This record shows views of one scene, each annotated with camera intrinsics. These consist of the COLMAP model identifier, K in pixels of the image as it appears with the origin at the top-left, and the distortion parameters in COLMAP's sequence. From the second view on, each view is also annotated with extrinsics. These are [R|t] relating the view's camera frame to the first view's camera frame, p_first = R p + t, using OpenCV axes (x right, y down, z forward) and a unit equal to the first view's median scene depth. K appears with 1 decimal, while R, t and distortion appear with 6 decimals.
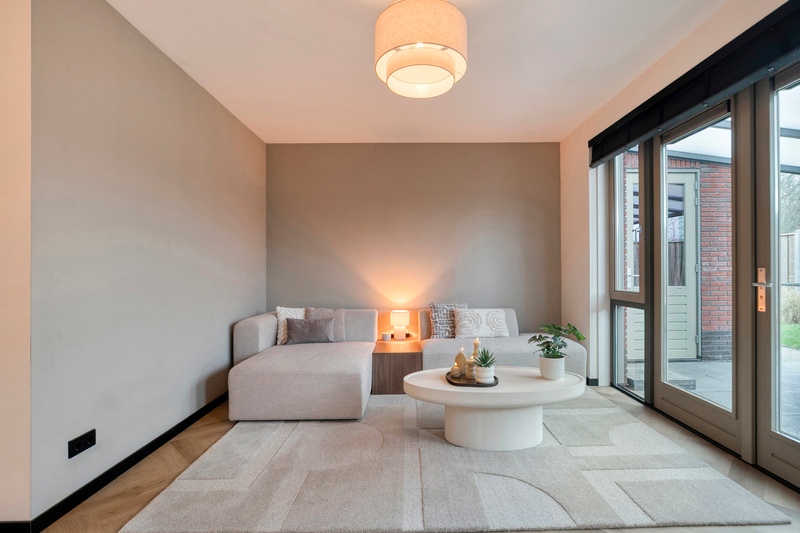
lens RADIAL K [[393.4, 0, 413.1], [0, 393.4, 268.9], [0, 0, 1]] dist [-0.013076, 0.002453]
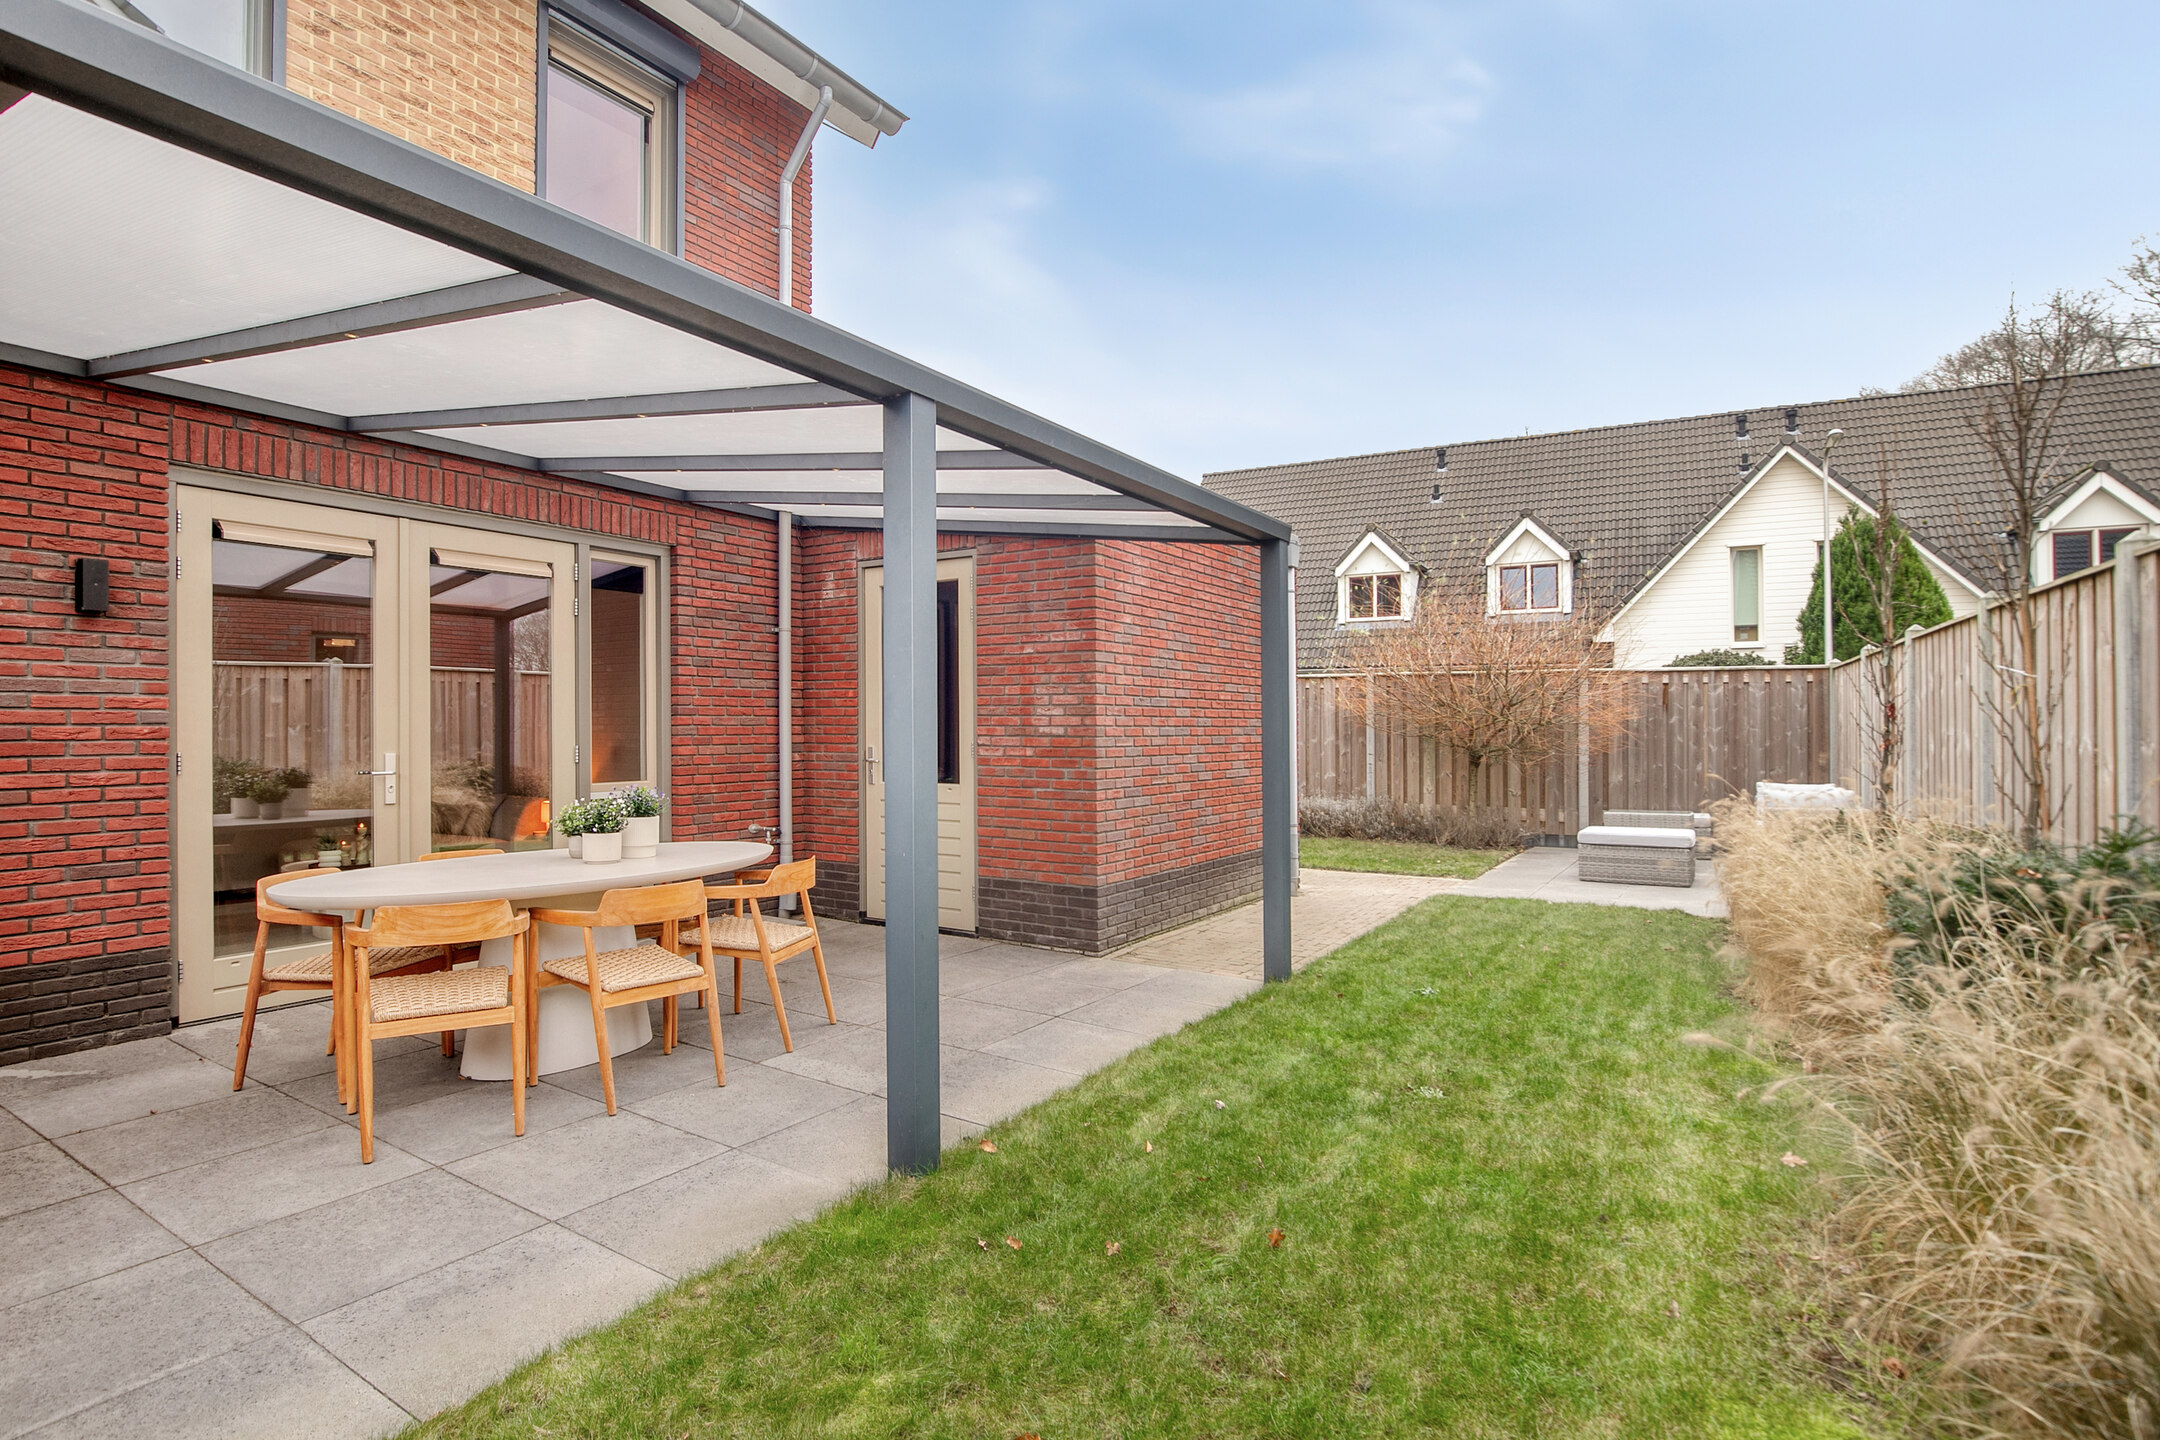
lens RADIAL K [[1063.0, 0, 1079.7], [0, 1063.0, 714.4], [0, 0, 1]] dist [-0.006803, 0.000236]
pose [[0.829326, 0.006258, -0.558730, 2.632610], [-0.007317, 0.999973, 0.000341, -0.078712], [0.558717, 0.003806, 0.829349, -0.068379]]
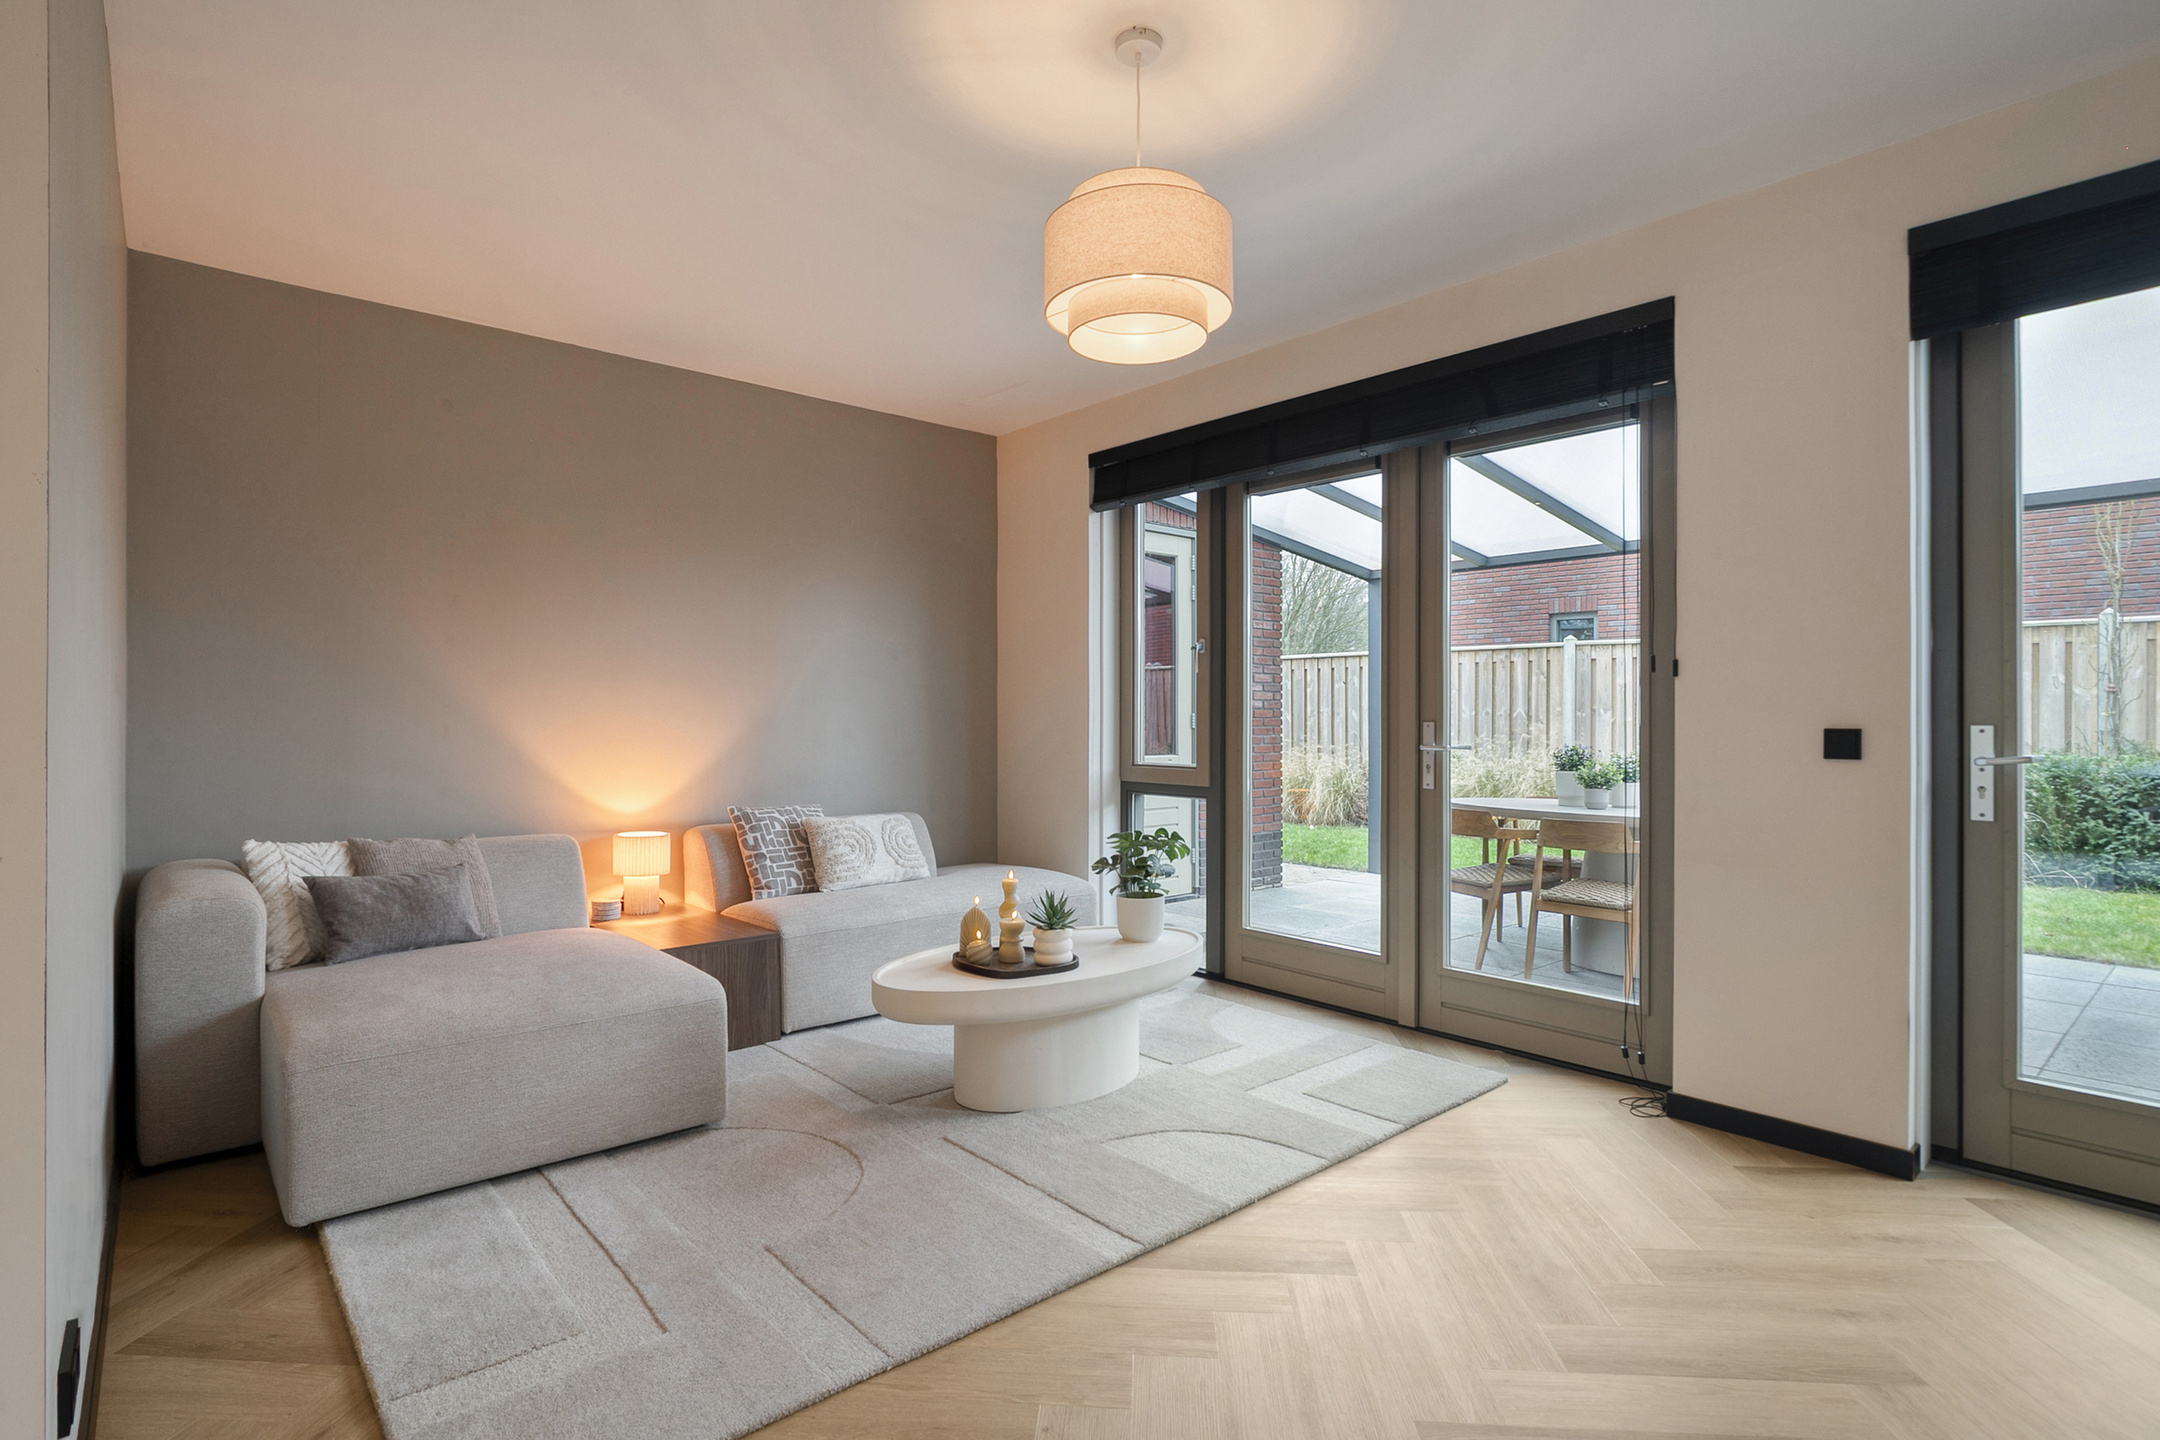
lens RADIAL K [[1063.0, 0, 1079.8], [0, 1063.0, 713.7], [0, 0, 1]] dist [-0.006803, 0.000236]
pose [[0.760835, 0.014088, 0.648793, -0.525707], [-0.011001, 0.999901, -0.008812, 0.004213], [-0.648853, -0.000433, 0.760914, 0.019367]]
